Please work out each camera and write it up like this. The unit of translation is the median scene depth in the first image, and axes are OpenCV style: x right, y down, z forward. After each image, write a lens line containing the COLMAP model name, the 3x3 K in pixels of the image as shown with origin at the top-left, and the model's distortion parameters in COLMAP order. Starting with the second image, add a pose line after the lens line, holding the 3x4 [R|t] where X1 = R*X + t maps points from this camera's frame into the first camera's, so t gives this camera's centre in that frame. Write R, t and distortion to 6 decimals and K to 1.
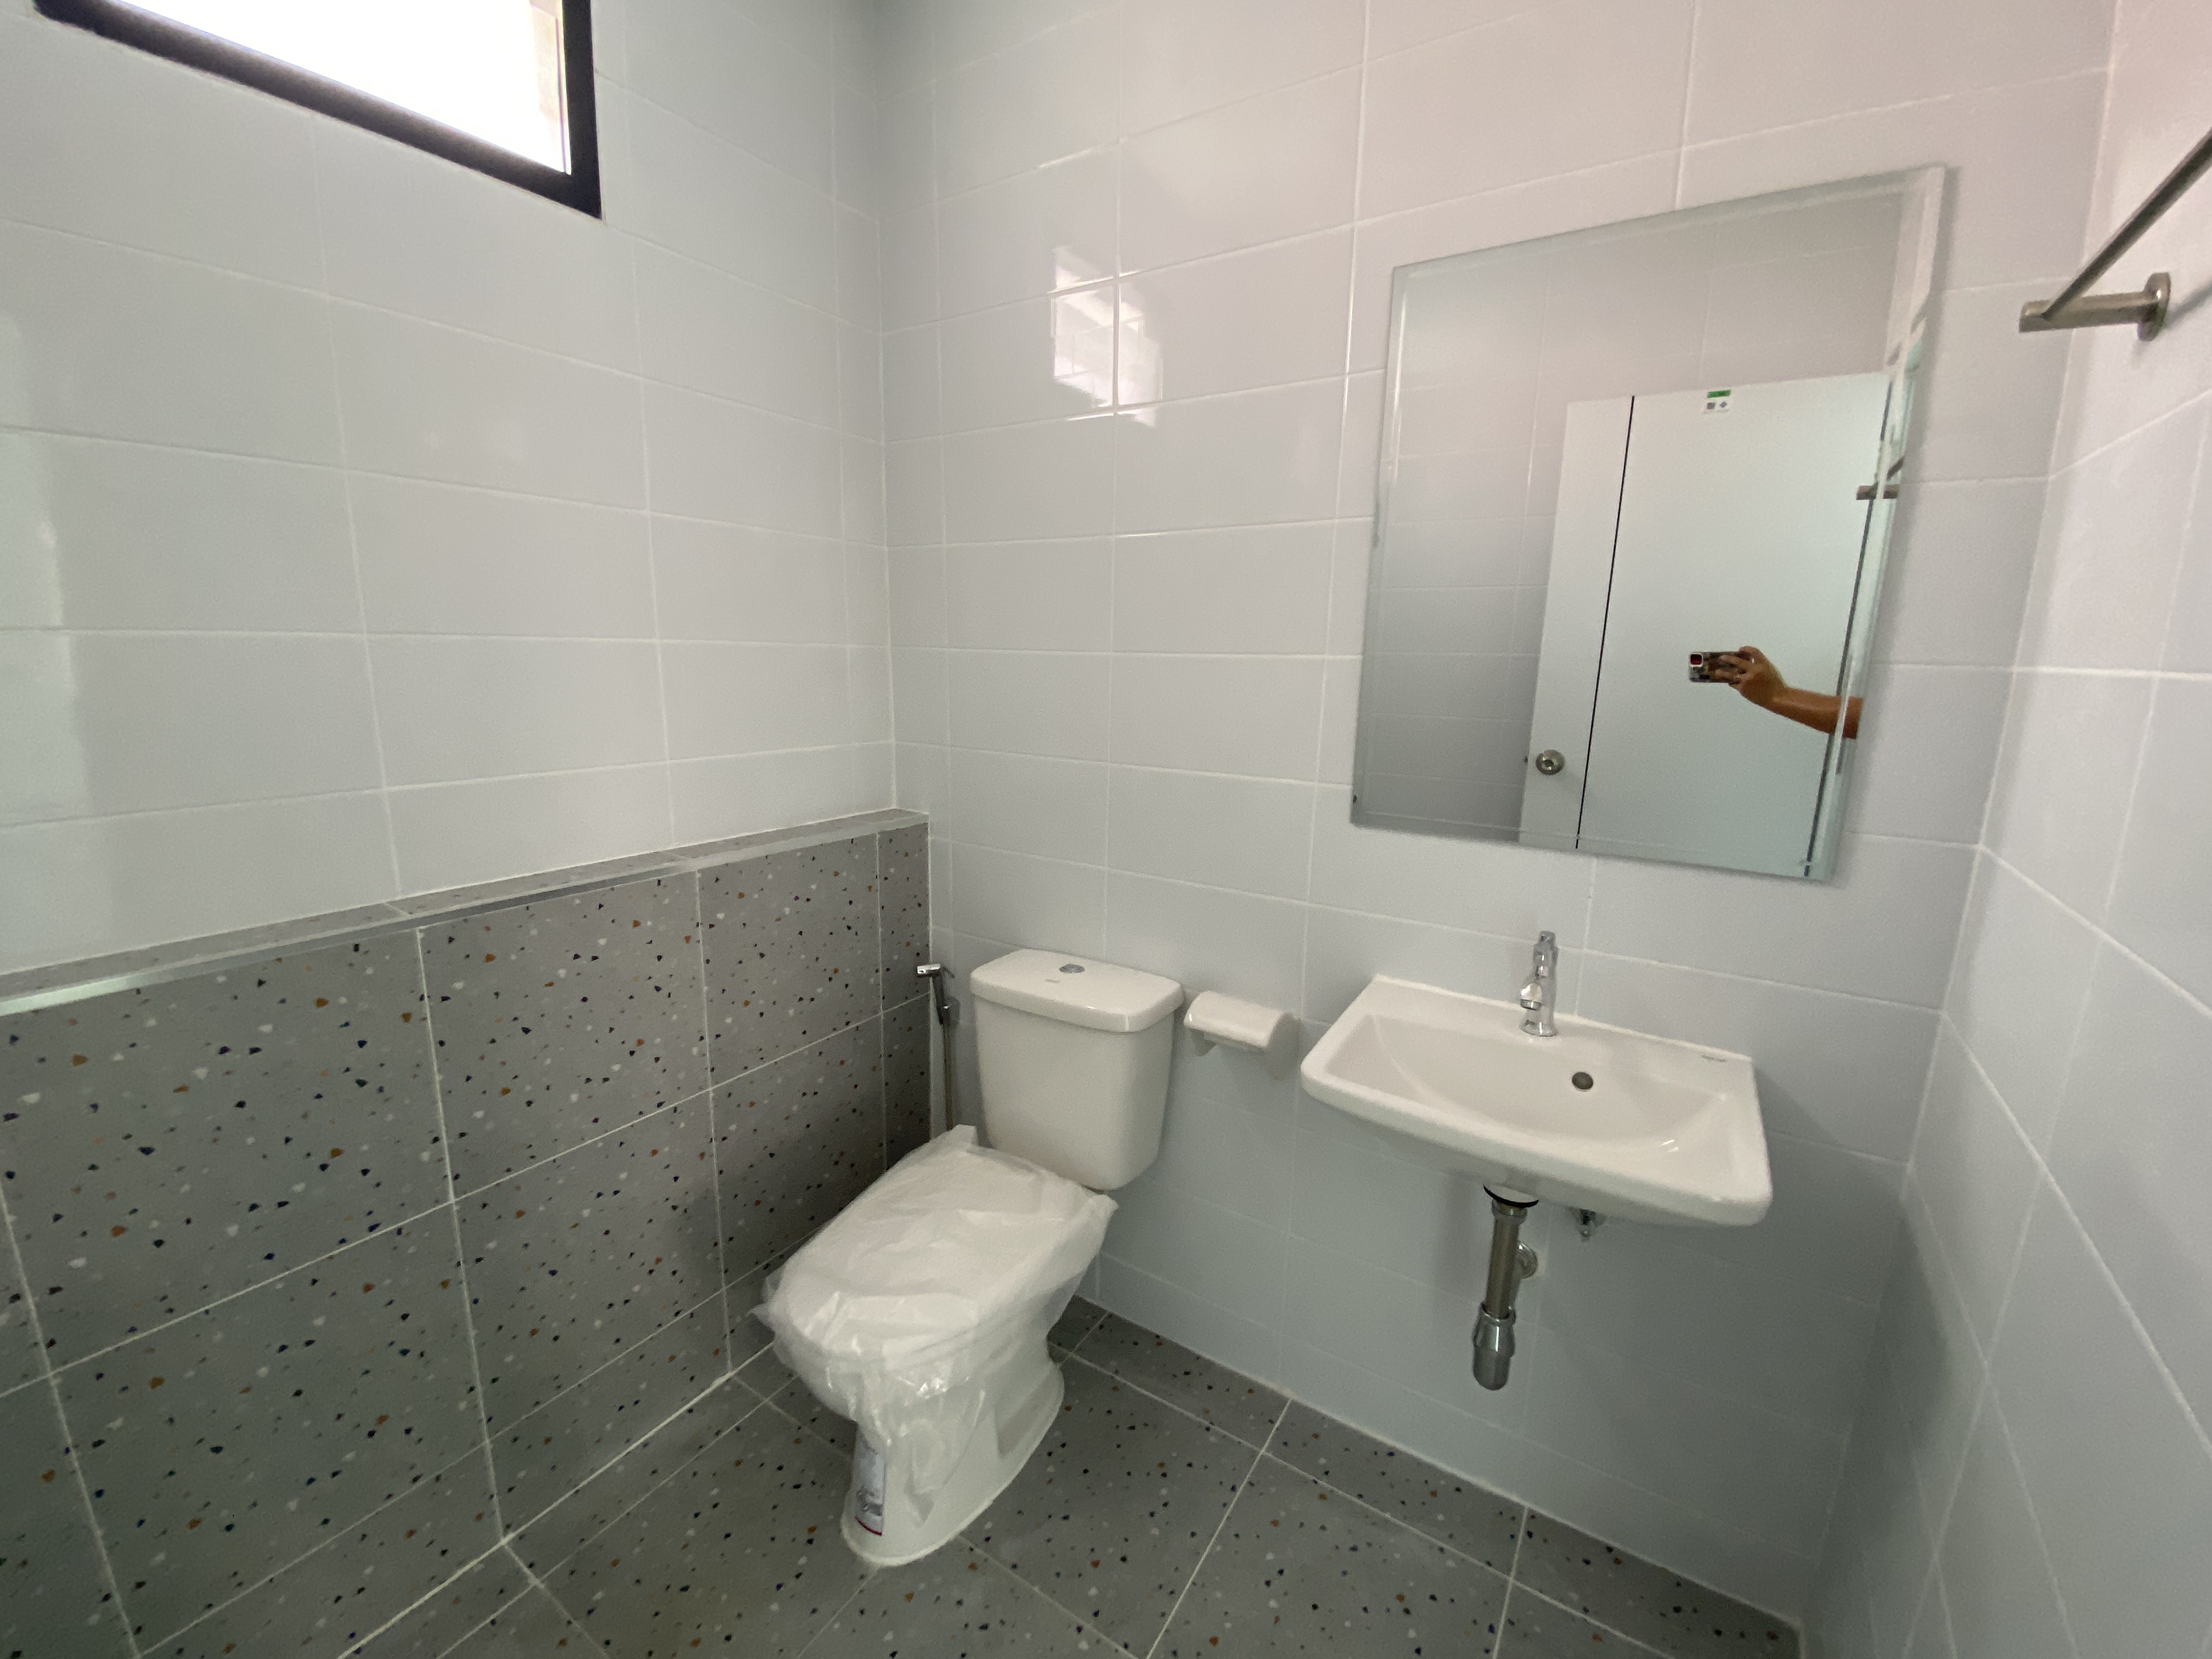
lens RADIAL K [[897.3, 0, 1102.5], [0, 897.3, 830.5], [0, 0, 1]] dist [0.030536, -0.023122]
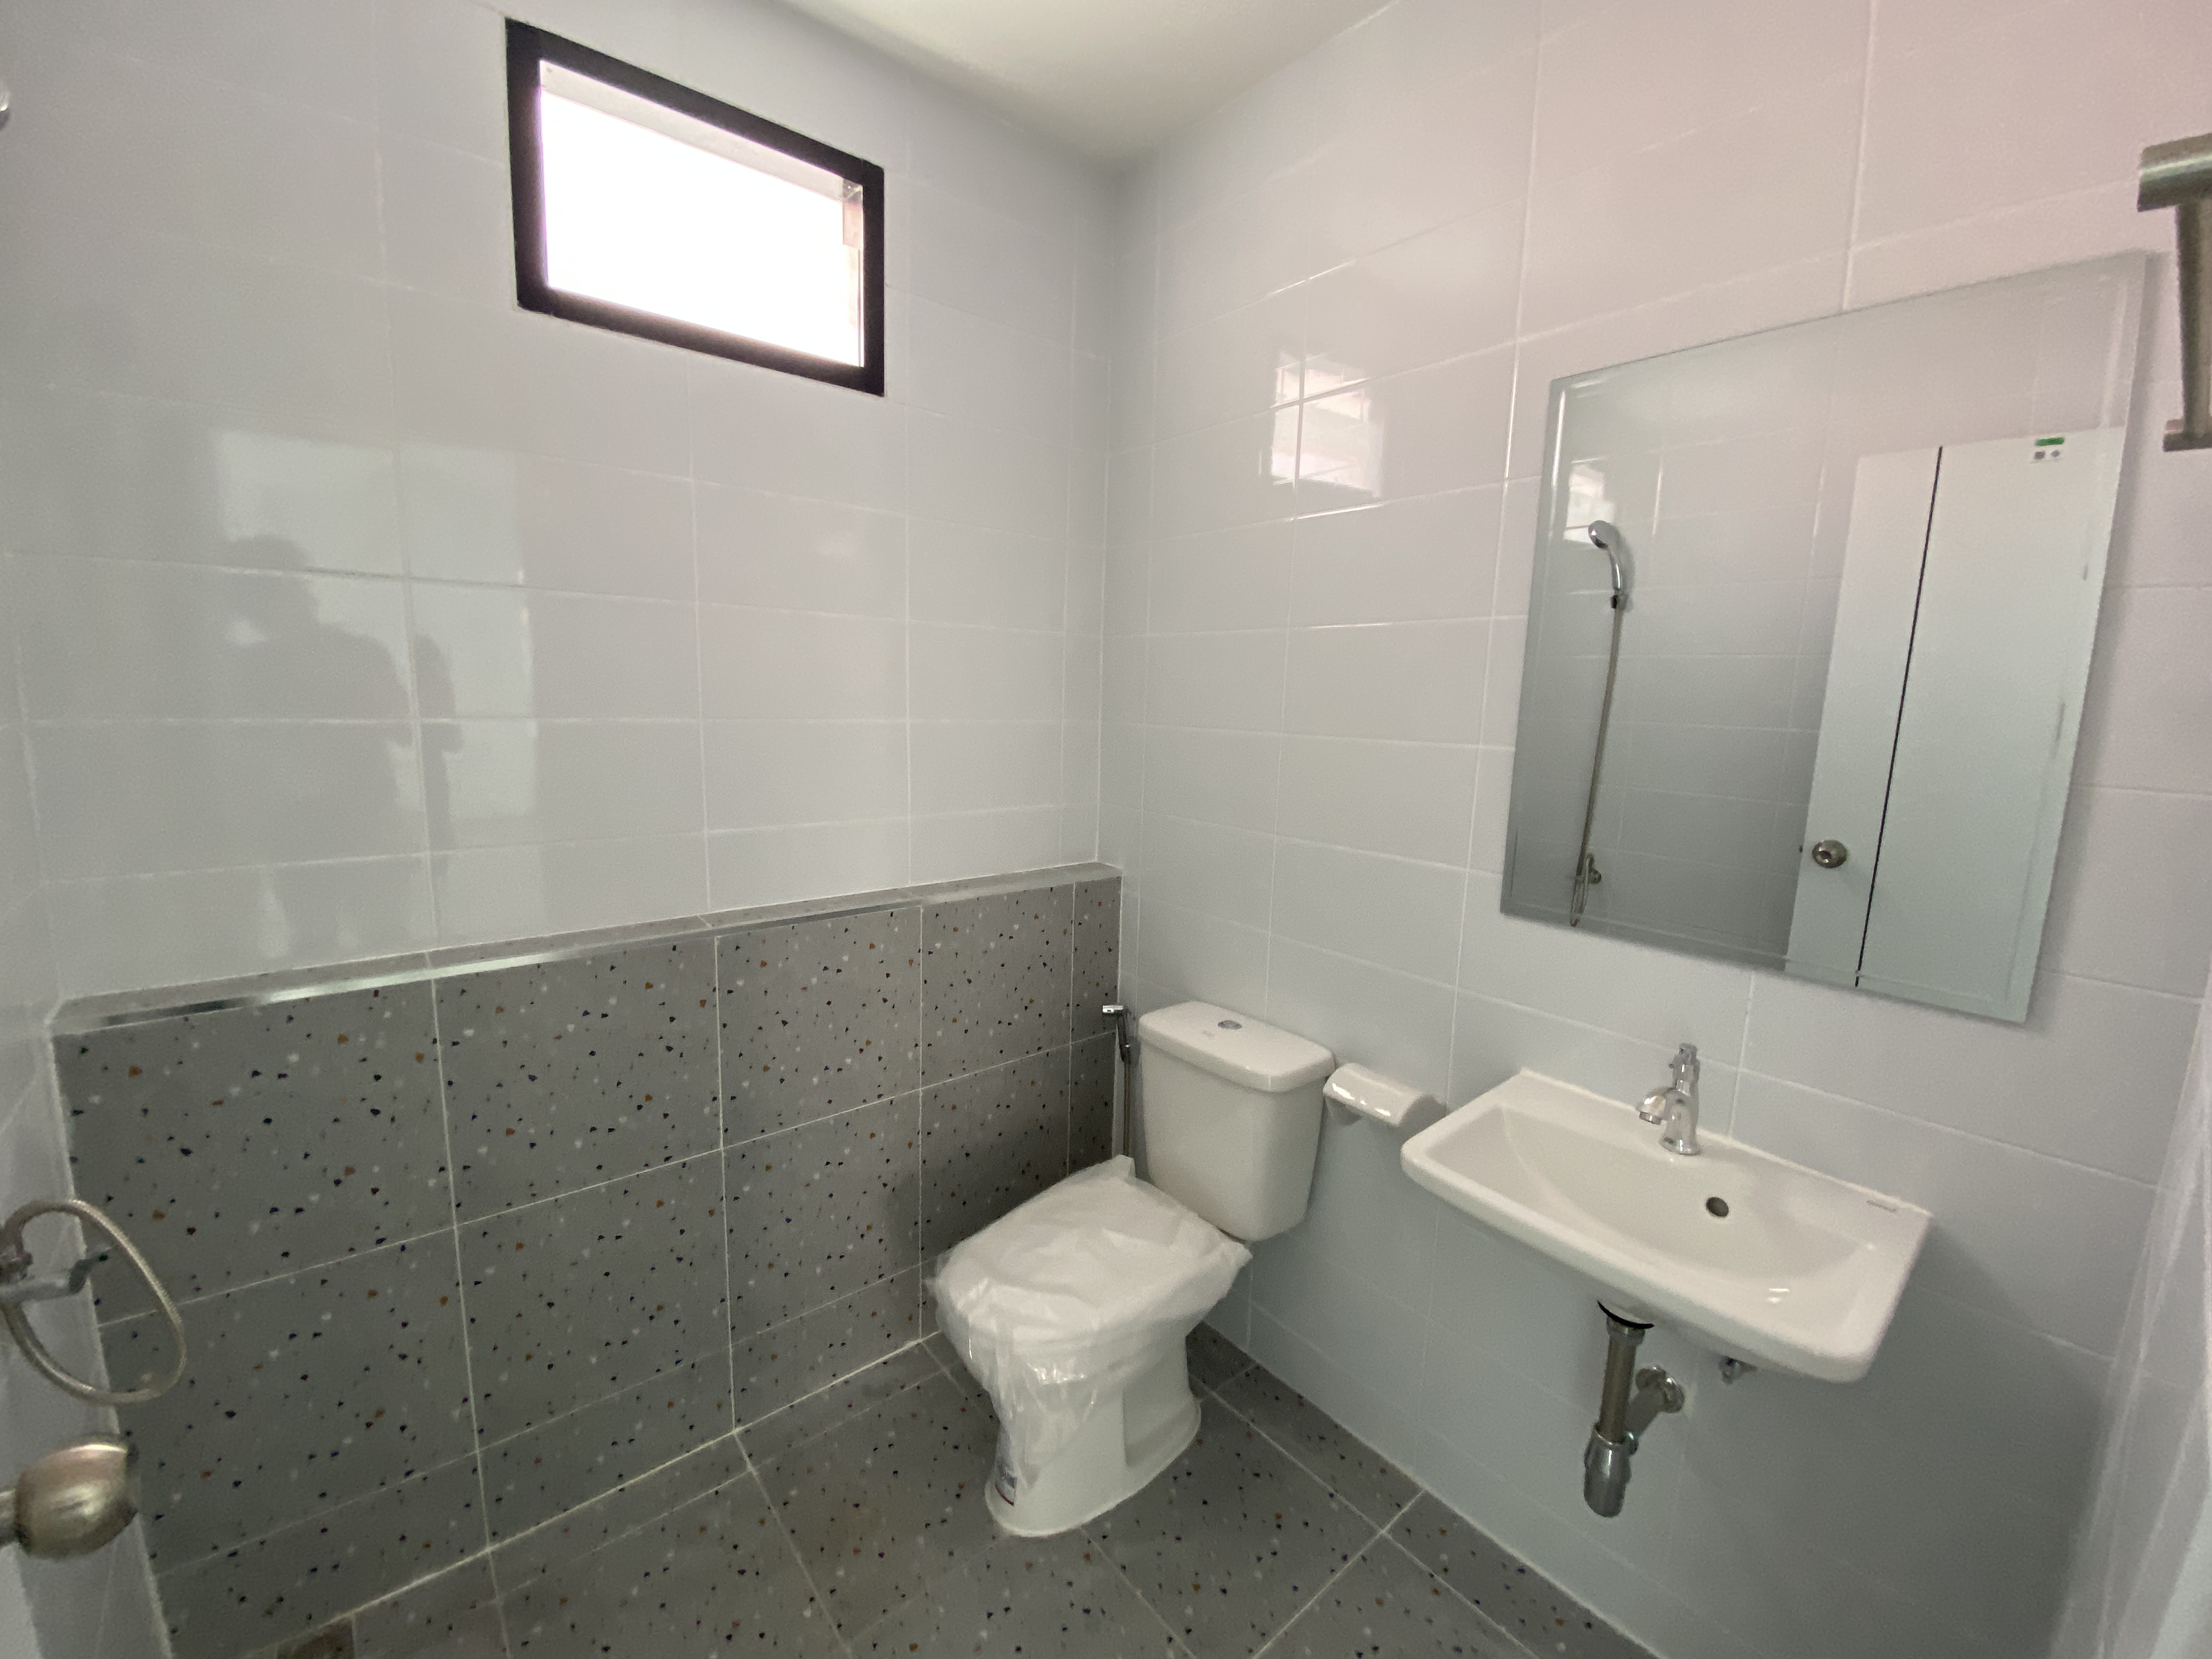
lens RADIAL K [[897.3, 0, 1102.5], [0, 897.3, 830.5], [0, 0, 1]] dist [0.030536, -0.023122]
pose [[0.954550, 0.053628, -0.293185, 0.147593], [-0.067316, 0.997053, -0.036789, -0.032939], [0.290348, 0.054853, 0.955348, -0.099536]]
